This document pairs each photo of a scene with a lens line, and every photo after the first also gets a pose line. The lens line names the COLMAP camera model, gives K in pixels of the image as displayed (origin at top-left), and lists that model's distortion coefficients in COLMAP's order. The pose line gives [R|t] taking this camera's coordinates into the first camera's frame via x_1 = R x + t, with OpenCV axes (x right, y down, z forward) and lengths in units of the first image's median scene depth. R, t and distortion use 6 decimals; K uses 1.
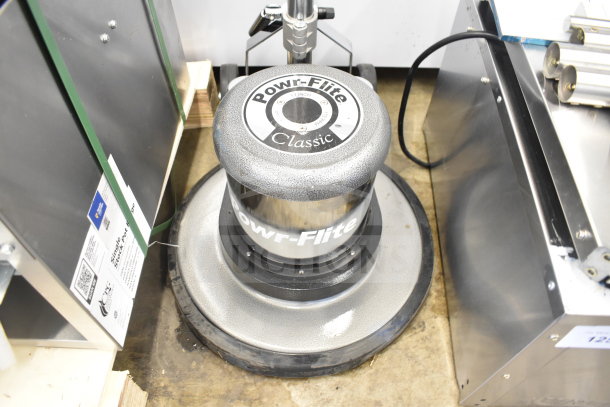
lens RADIAL K [[454.8, 0, 304.5], [0, 454.8, 209.0], [0, 0, 1]] dist [-0.105911, 0.021044]
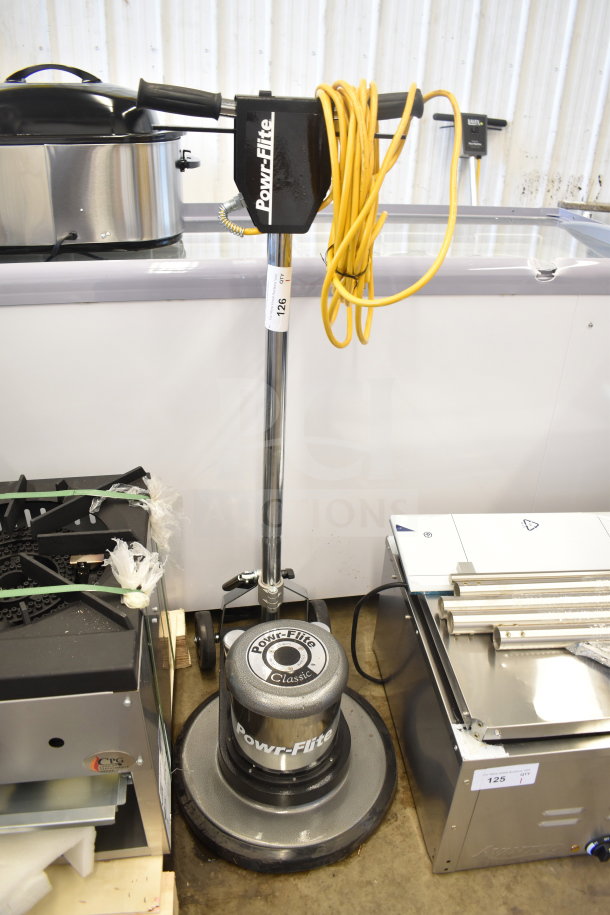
lens RADIAL K [[682.1, 0, 314.1], [0, 682.1, 461.1], [0, 0, 1]] dist [-0.105911, 0.021044]
pose [[0.983630, -0.059439, 0.170112, -0.216988], [0.123852, 0.908711, -0.398630, 0.079101], [-0.130888, 0.413173, 0.901197, -1.066662]]
